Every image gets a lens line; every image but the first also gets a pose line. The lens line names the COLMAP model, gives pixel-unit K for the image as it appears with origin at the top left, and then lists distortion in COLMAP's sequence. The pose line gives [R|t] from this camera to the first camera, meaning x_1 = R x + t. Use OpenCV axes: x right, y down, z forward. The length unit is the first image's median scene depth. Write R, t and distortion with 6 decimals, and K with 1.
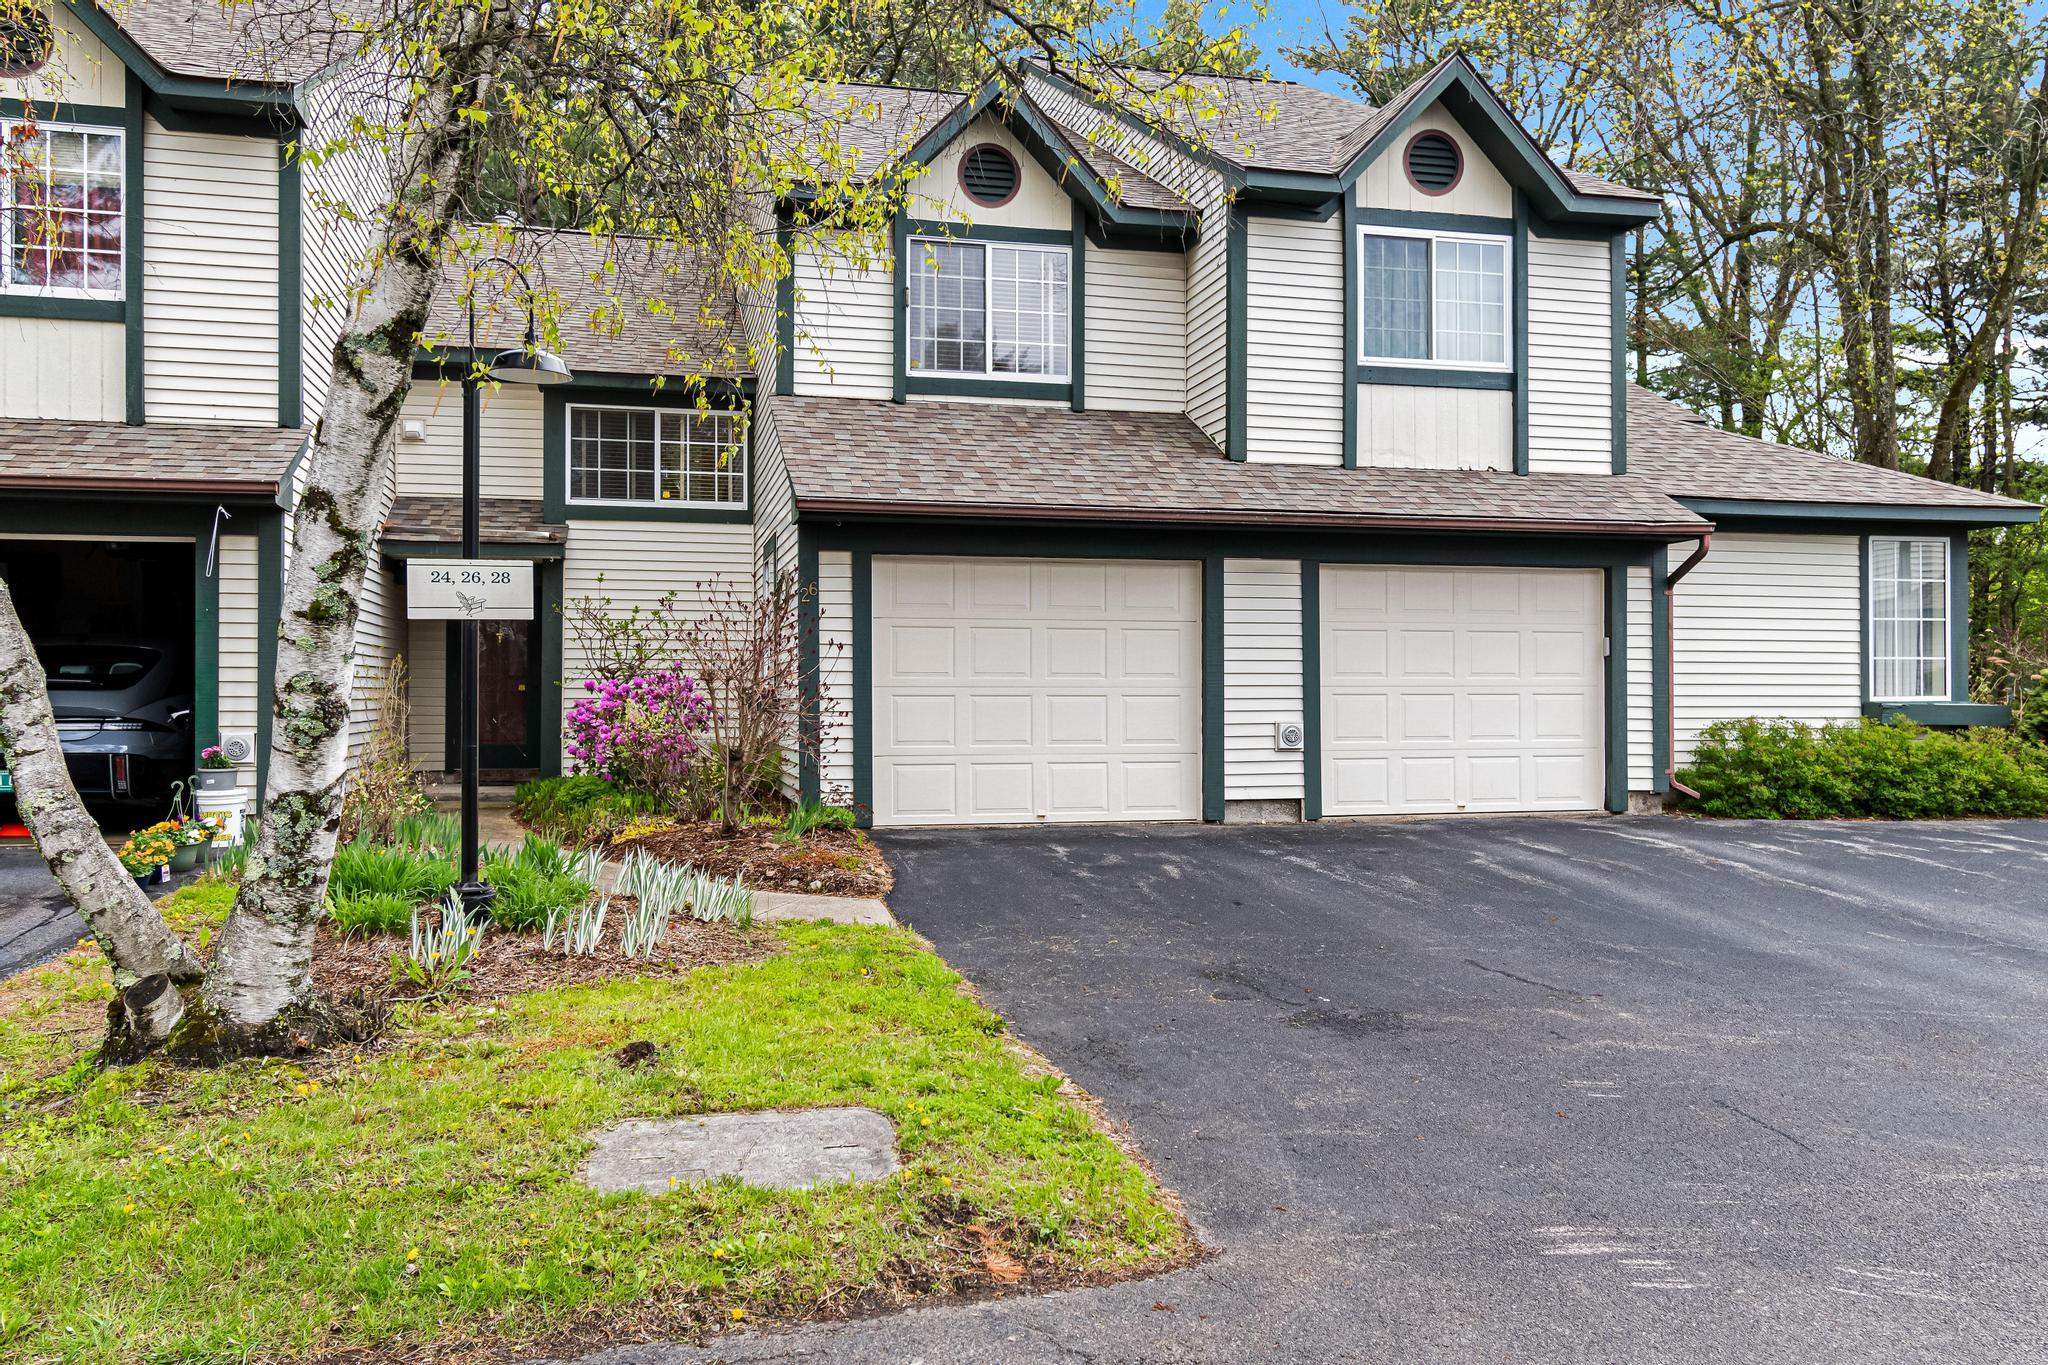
lens RADIAL K [[1629.2, 0, 1040.1], [0, 1629.2, 686.9], [0, 0, 1]] dist [0.015053, -0.003534]
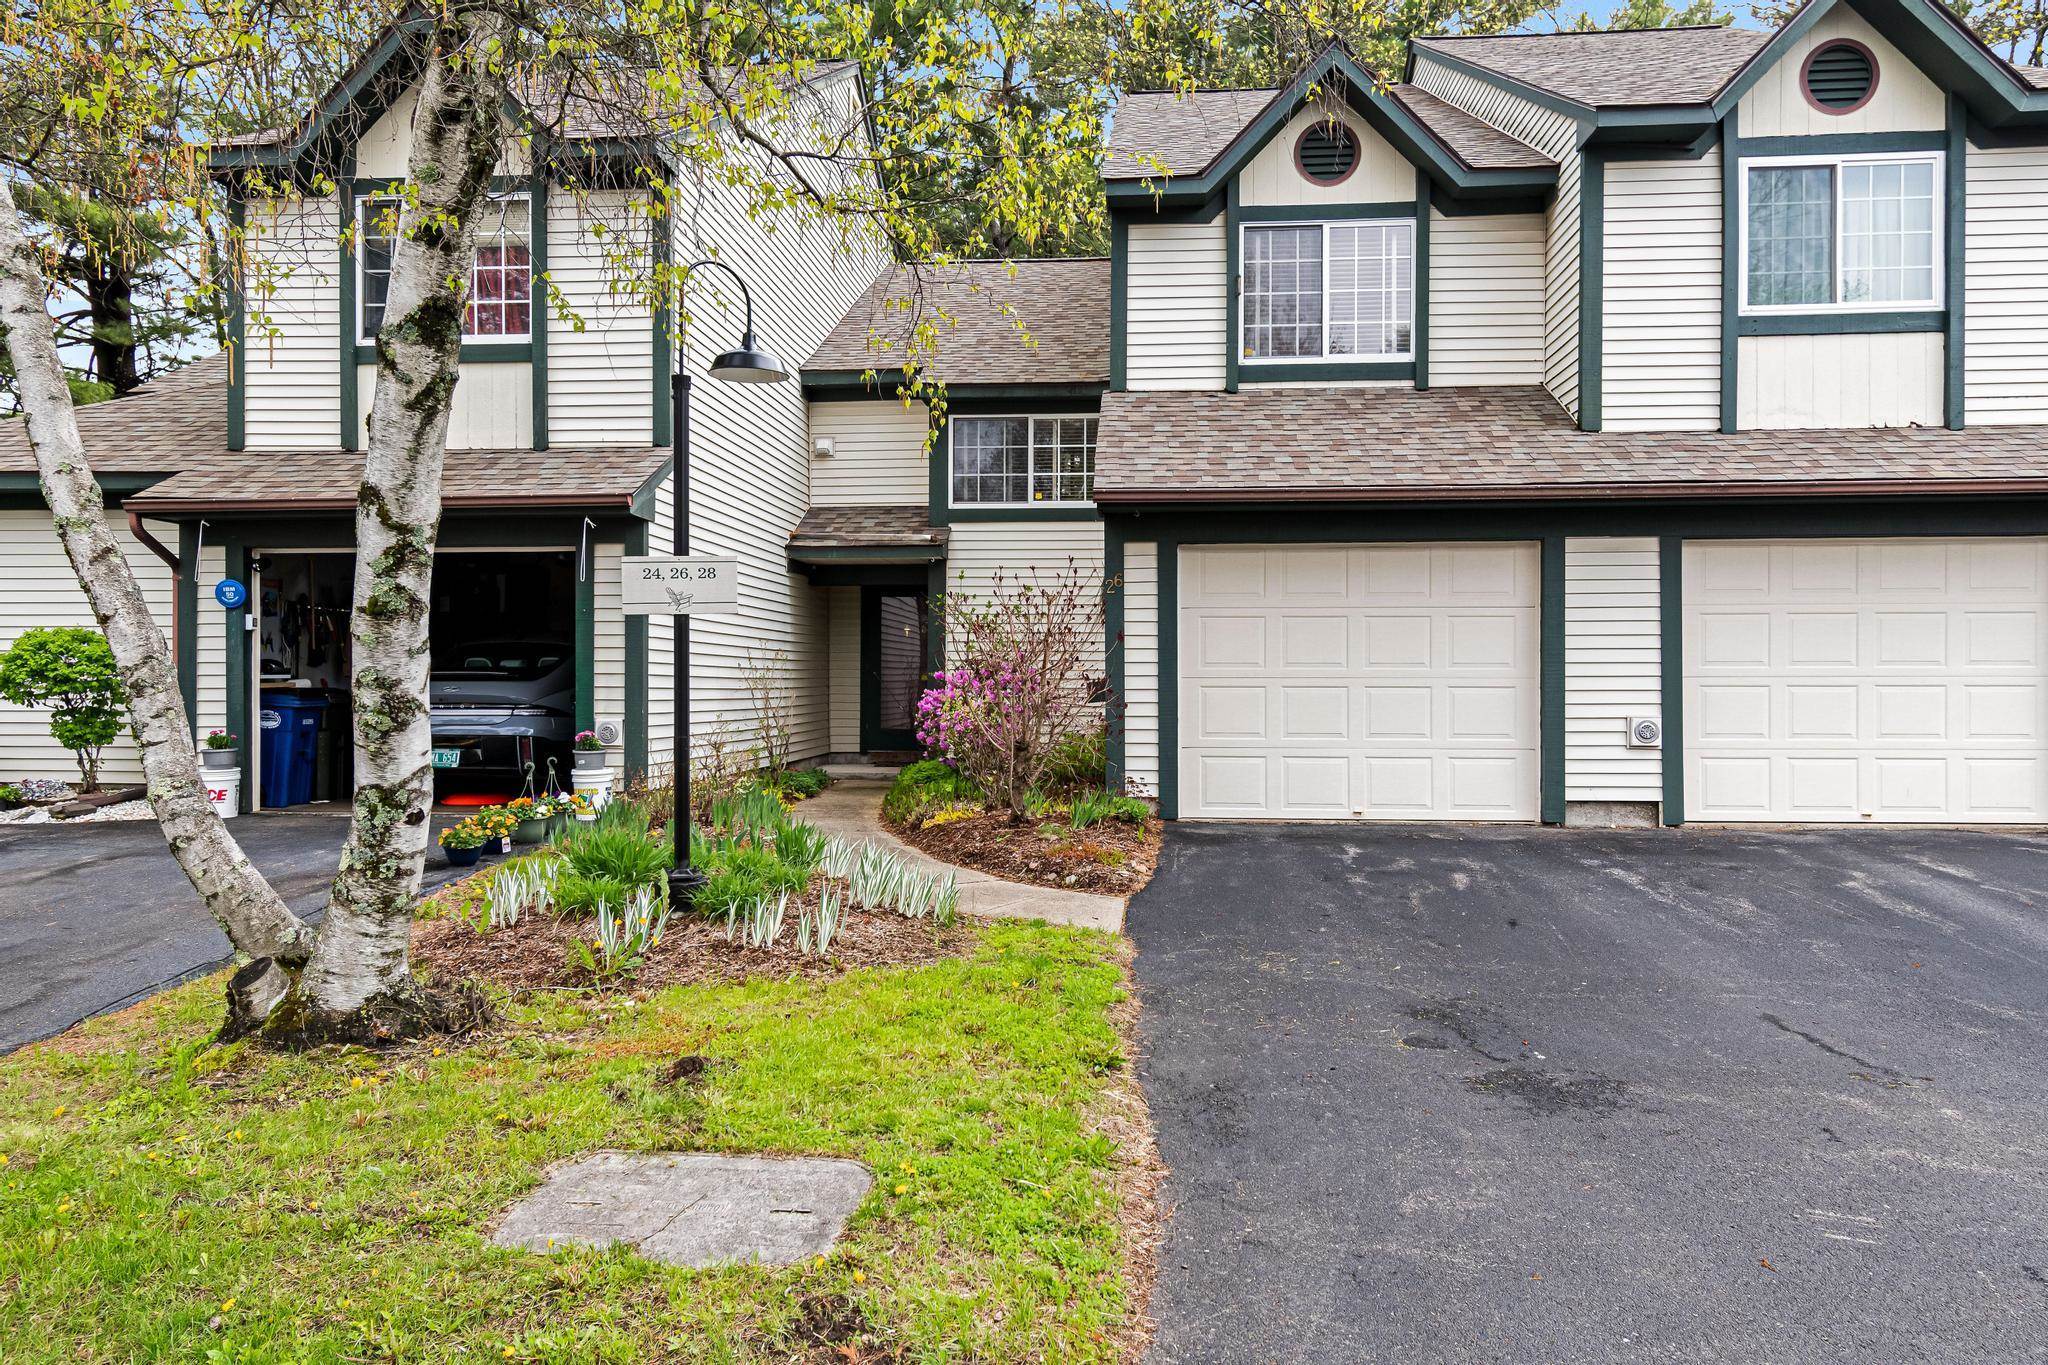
lens RADIAL K [[1473.9, 0, 1025.4], [0, 1473.9, 687.0], [0, 0, 1]] dist [0.019174, -0.005424]
pose [[0.945296, 0.001872, -0.326209, 0.092100], [0.000819, 0.999967, 0.008113, -0.001578], [0.326213, -0.007936, 0.945263, 0.108368]]
